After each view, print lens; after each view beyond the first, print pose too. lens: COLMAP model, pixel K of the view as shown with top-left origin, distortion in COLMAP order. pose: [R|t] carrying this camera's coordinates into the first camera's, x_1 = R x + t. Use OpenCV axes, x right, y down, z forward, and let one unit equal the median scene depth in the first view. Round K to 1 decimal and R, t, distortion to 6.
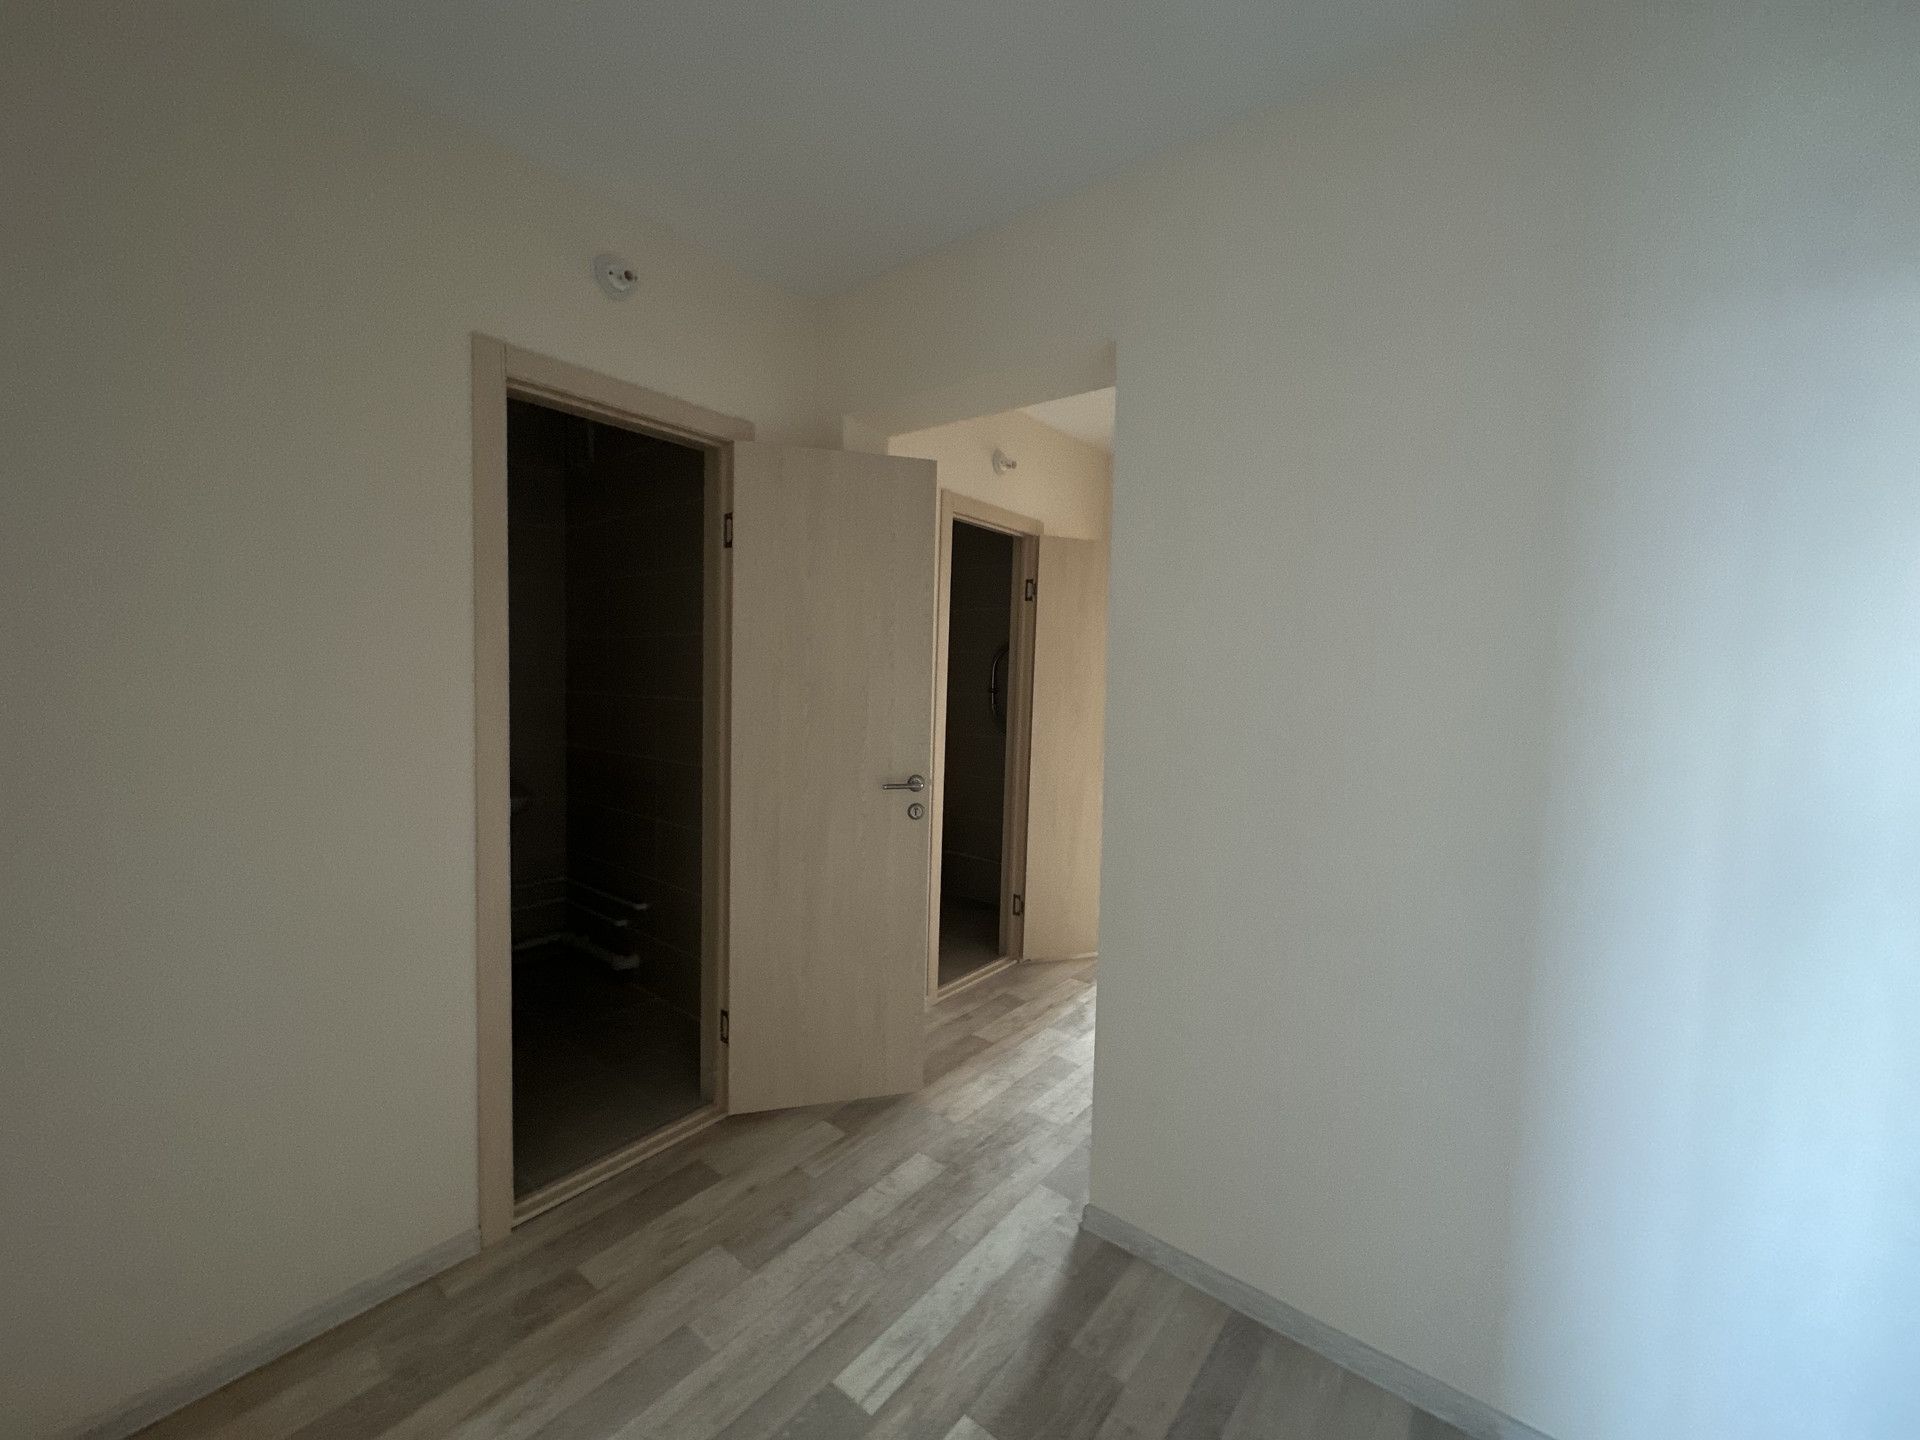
lens RADIAL K [[759.6, 0, 960.0], [0, 759.6, 720.0], [0, 0, 1]] dist [-0.000644, -0.000088]
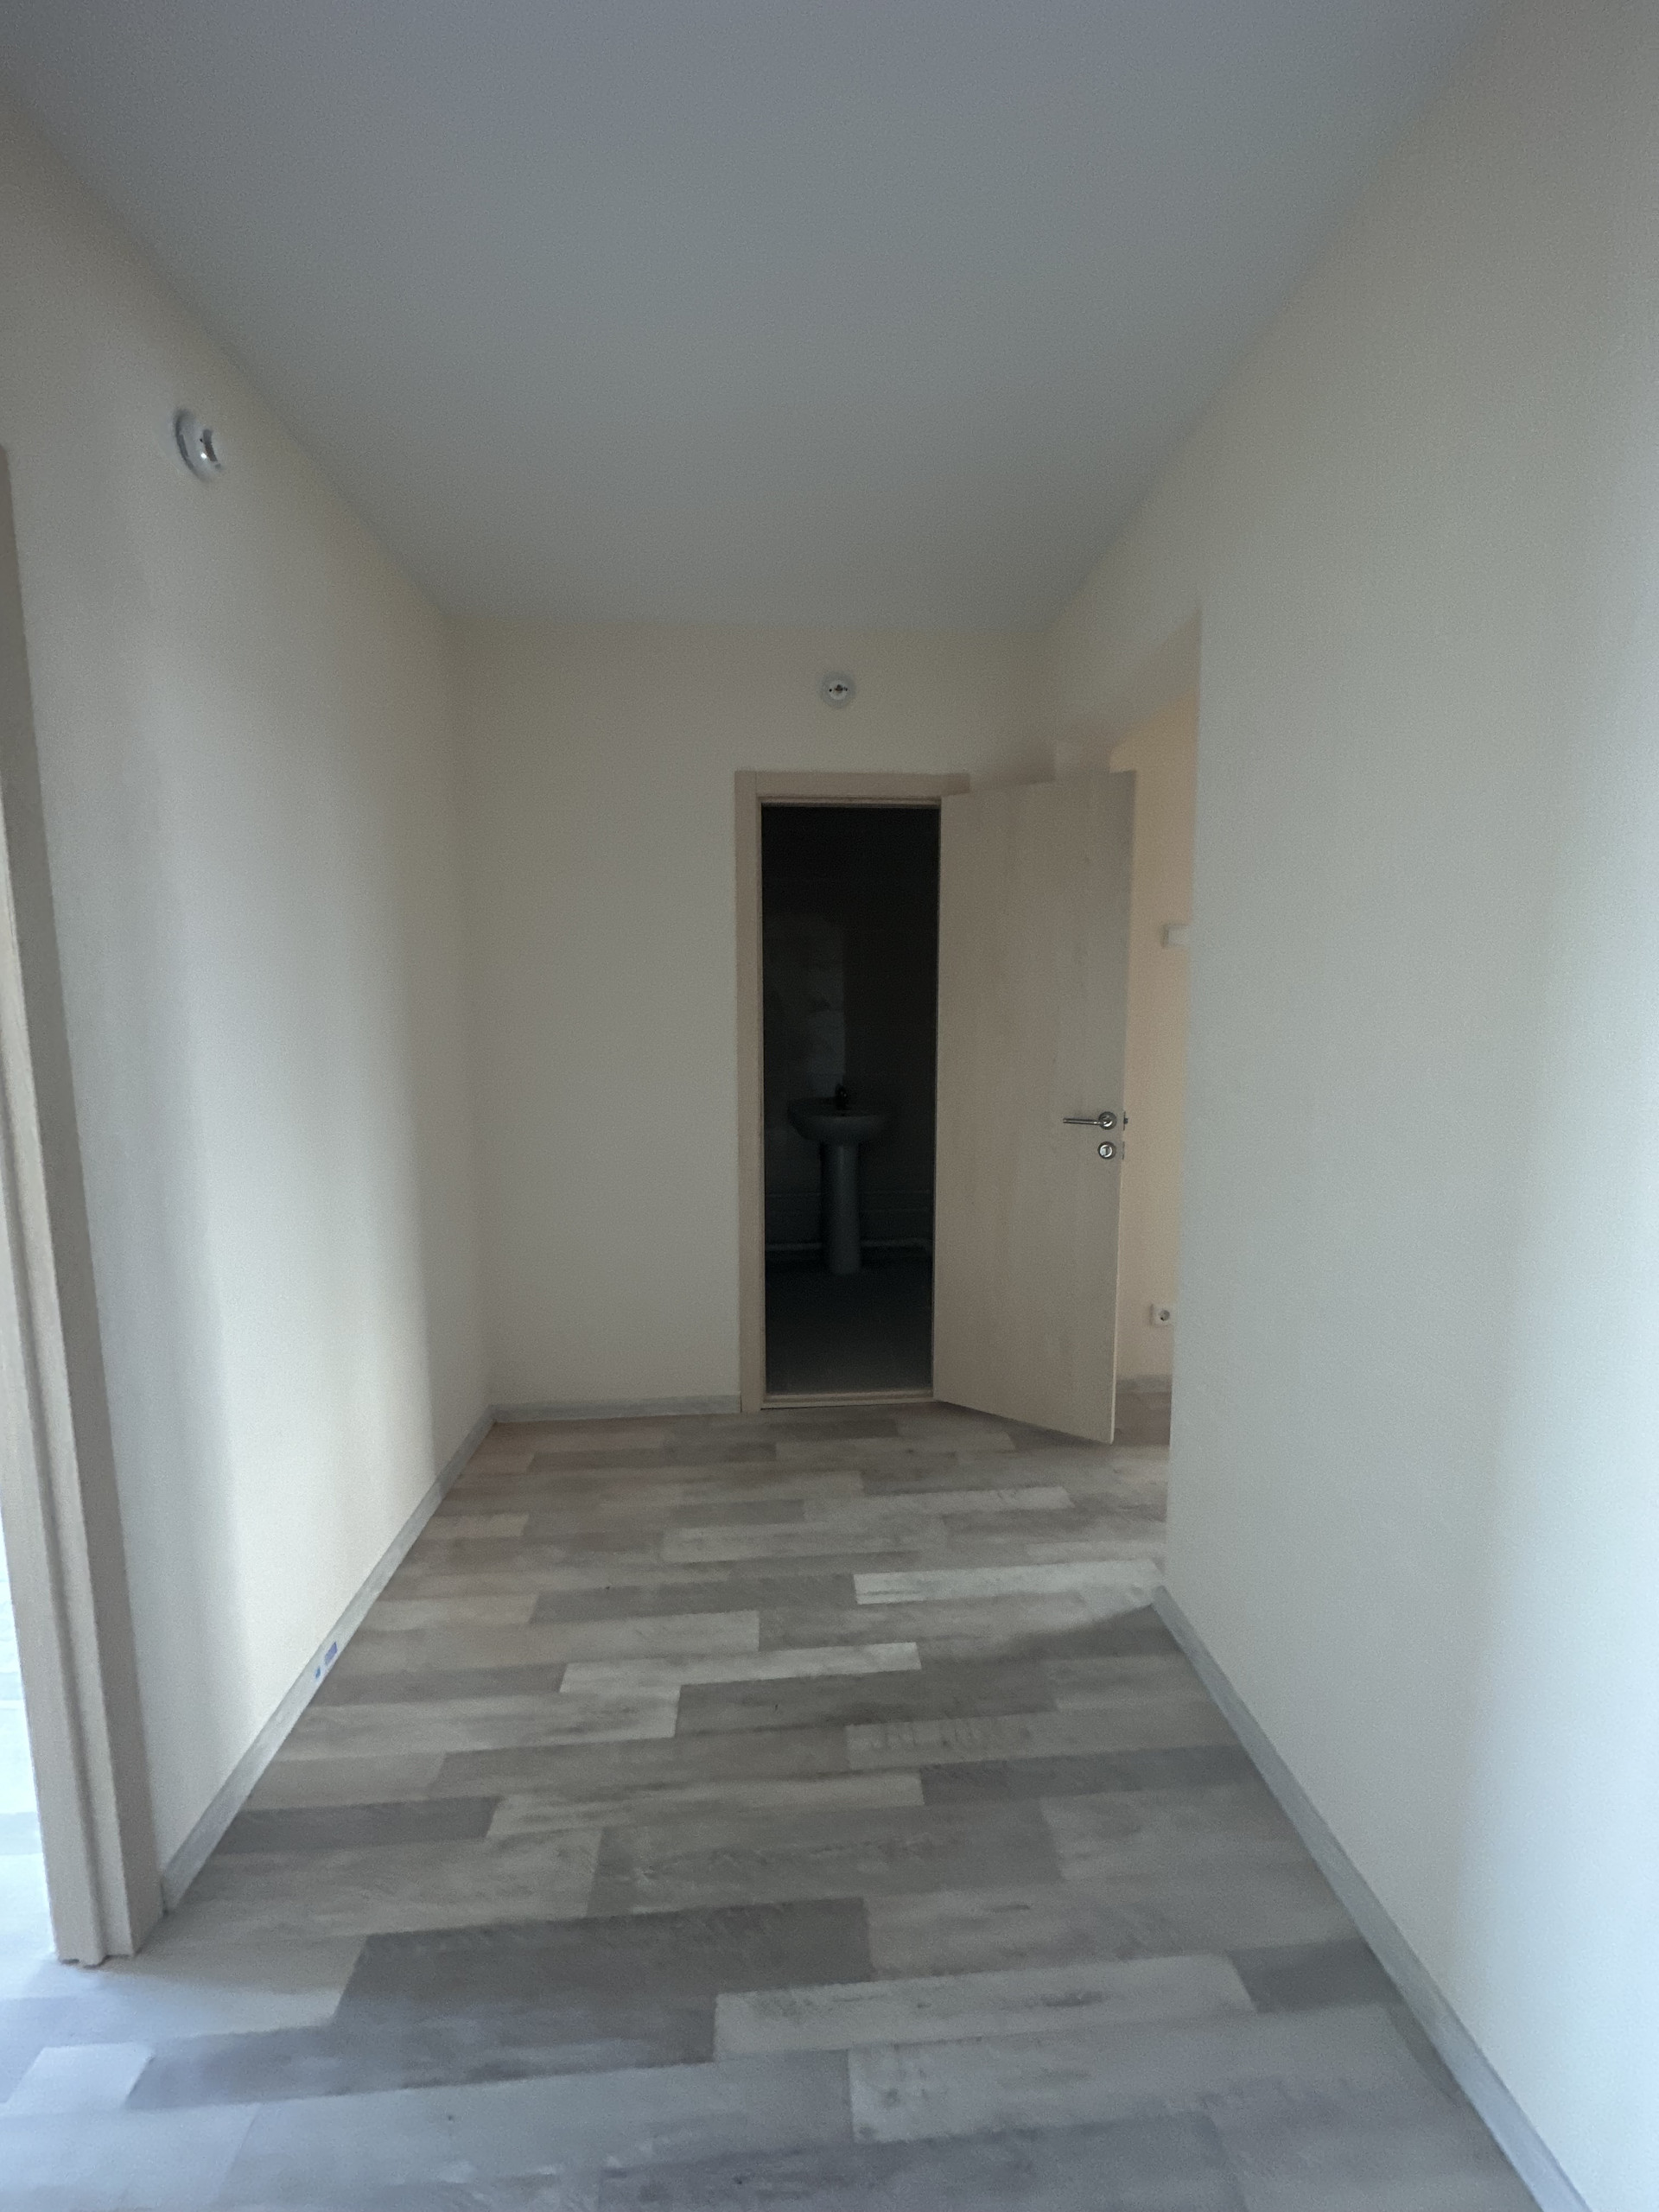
lens RADIAL K [[879.3, 0, 829.5], [0, 879.3, 1106.0], [0, 0, 1]] dist [-0.001875, 0.000070]
pose [[0.673447, 0.058530, -0.736915, 0.526653], [-0.025100, 0.998096, 0.056336, 0.012101], [0.738809, -0.019443, 0.673634, 0.005851]]
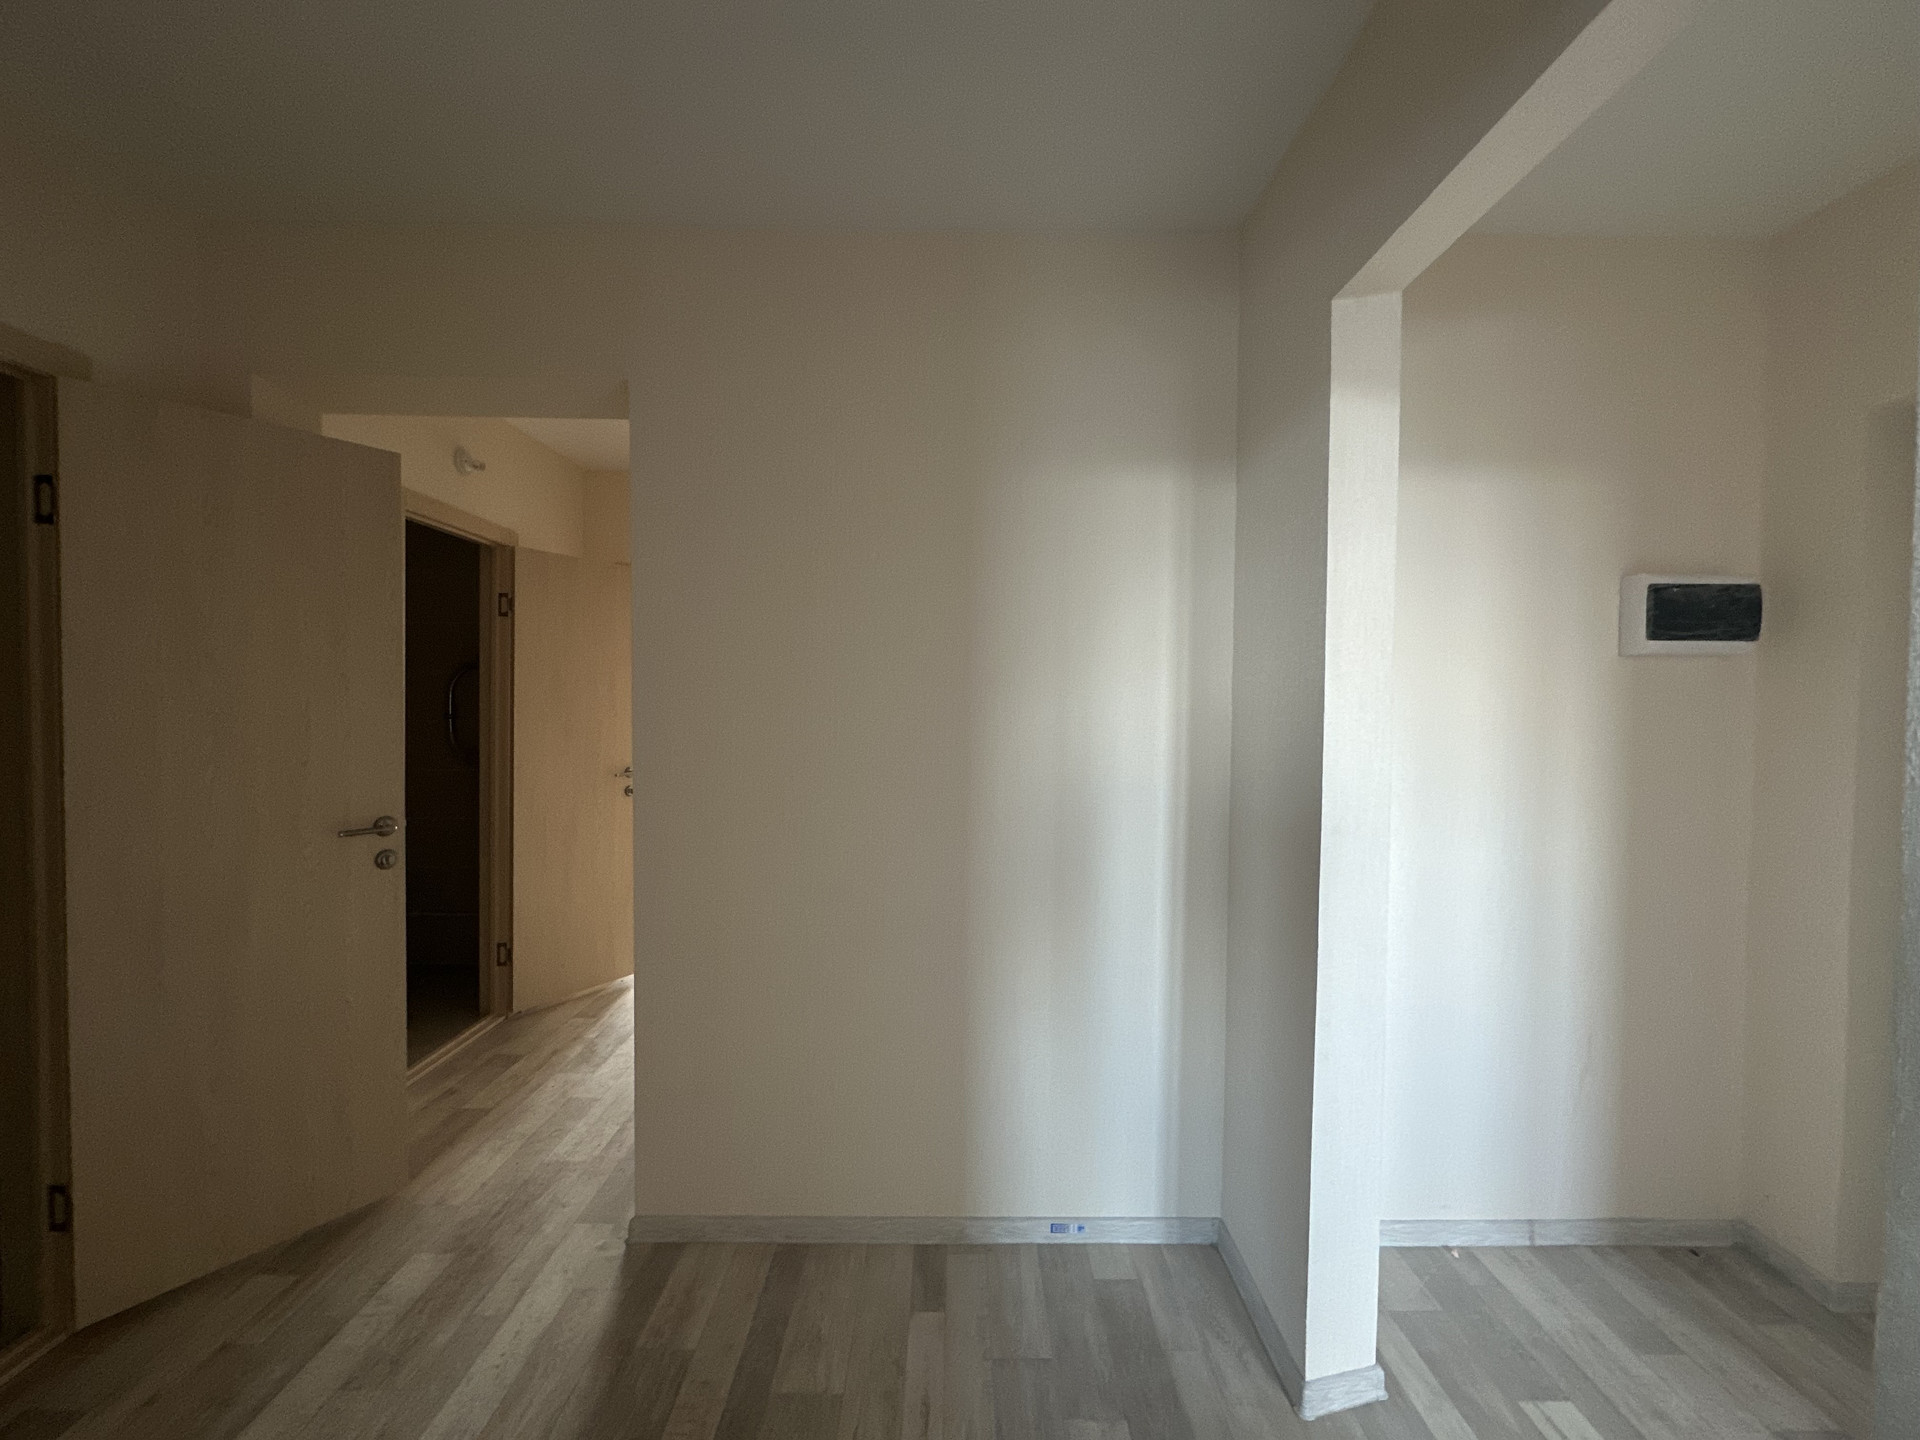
lens RADIAL K [[759.6, 0, 960.0], [0, 759.6, 720.0], [0, 0, 1]] dist [-0.000644, -0.000088]
pose [[0.779268, -0.032550, 0.625845, -0.086359], [0.049863, 0.998705, -0.010145, 0.005470], [-0.624704, 0.039112, 0.779881, -0.073517]]
